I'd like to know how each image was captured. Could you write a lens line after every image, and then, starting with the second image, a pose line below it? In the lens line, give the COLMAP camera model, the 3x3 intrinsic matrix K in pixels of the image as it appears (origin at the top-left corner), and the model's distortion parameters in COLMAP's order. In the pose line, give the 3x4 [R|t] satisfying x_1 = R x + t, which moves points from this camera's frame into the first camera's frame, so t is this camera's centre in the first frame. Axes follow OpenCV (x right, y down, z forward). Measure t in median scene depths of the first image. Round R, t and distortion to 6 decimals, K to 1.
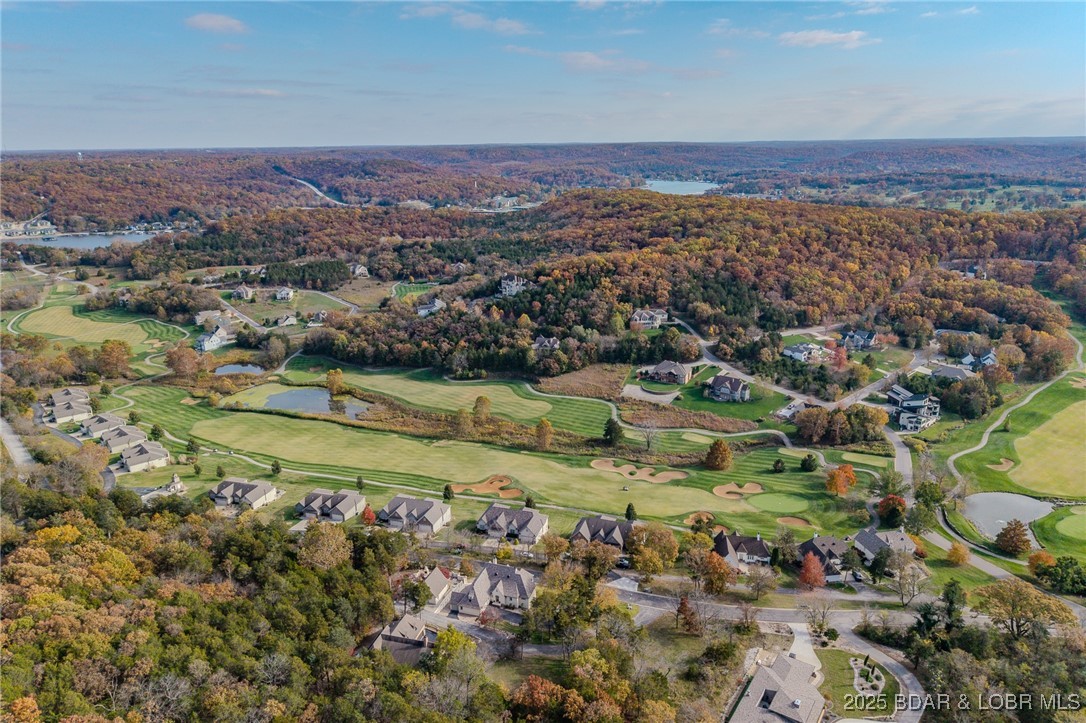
lens RADIAL K [[723.2, 0, 543.0], [0, 723.2, 361.5], [0, 0, 1]] dist [0.091458, -0.139316]
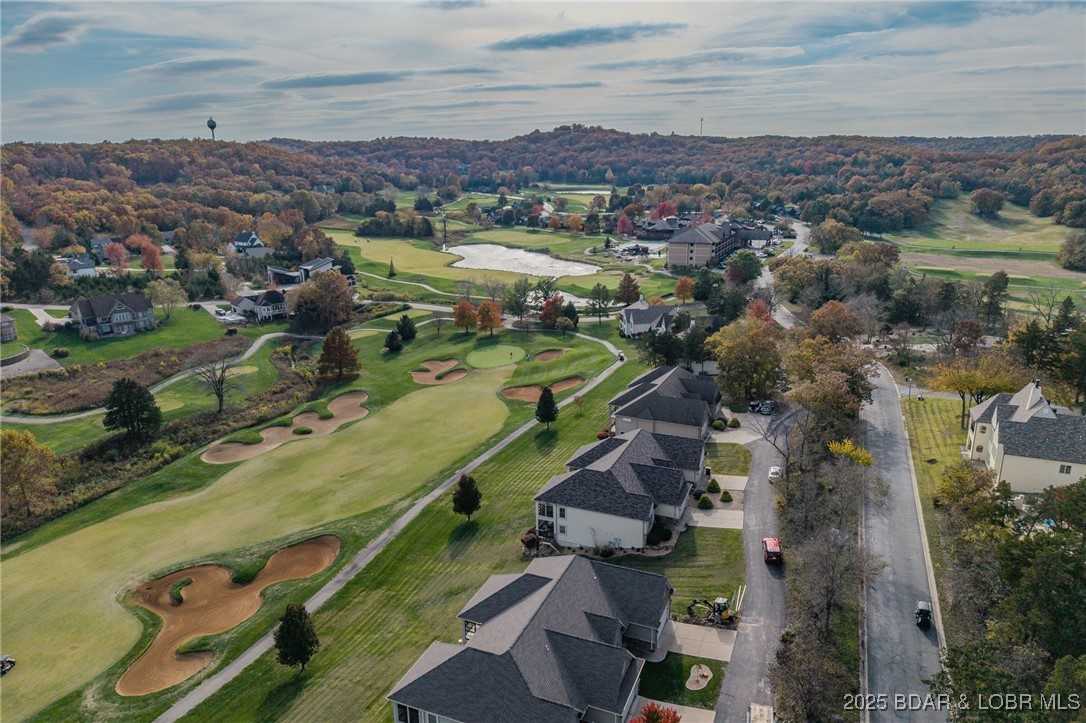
lens RADIAL K [[727.3, 0, 543.0], [0, 727.3, 361.5], [0, 0, 1]] dist [0.051026, -0.067710]
pose [[0.095708, -0.259916, 0.960876, -0.227866], [0.294076, 0.929603, 0.222165, 0.036702], [-0.950978, 0.261308, 0.165406, 0.551507]]
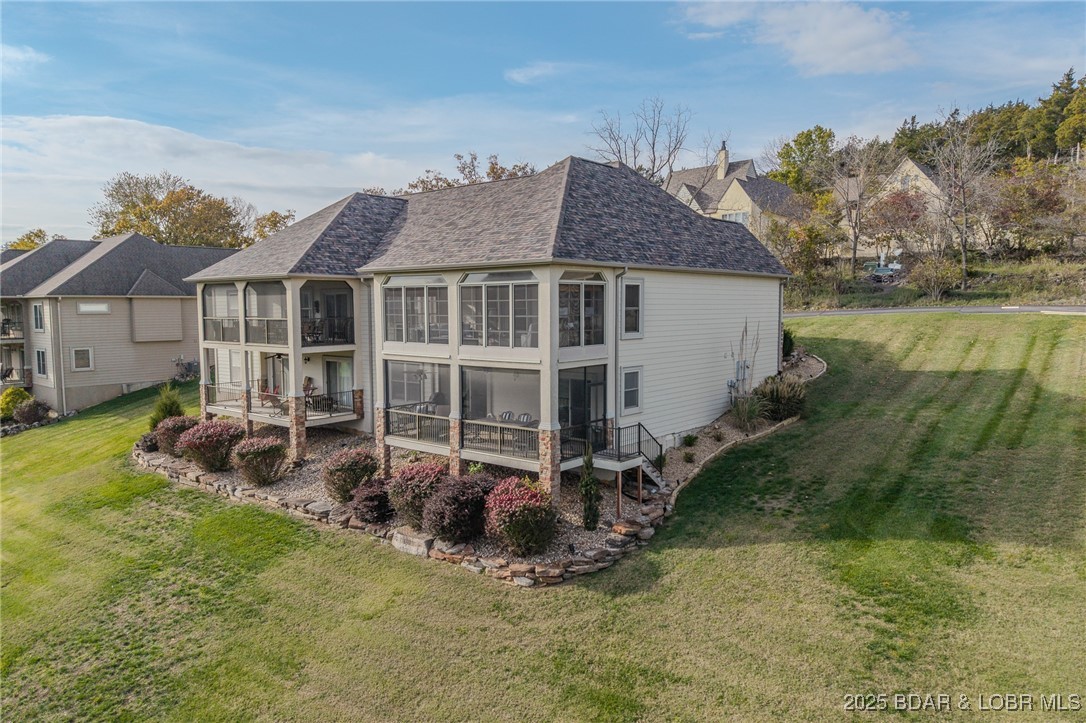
lens RADIAL K [[726.4, 0, 545.9], [0, 726.4, 353.3], [0, 0, 1]] dist [0.044603, -0.055811]
pose [[-0.923919, -0.005131, 0.382554, -0.056926], [0.129383, 0.936807, 0.325042, 0.109277], [-0.360047, 0.349808, -0.864870, 0.632565]]
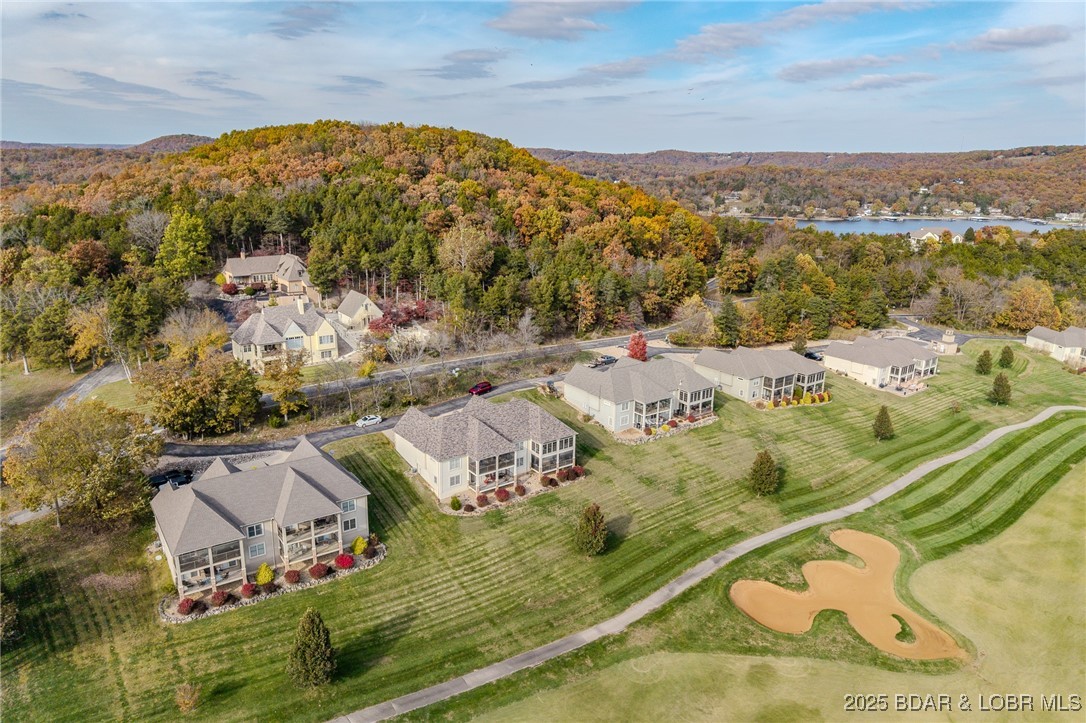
lens RADIAL K [[726.8, 0, 546.3], [0, 726.8, 357.9], [0, 0, 1]] dist [0.054962, -0.062956]
pose [[-0.579404, 0.213767, -0.786508, 0.155399], [-0.248613, 0.872649, 0.420328, -0.008260], [0.776198, 0.439076, -0.452471, 0.691520]]
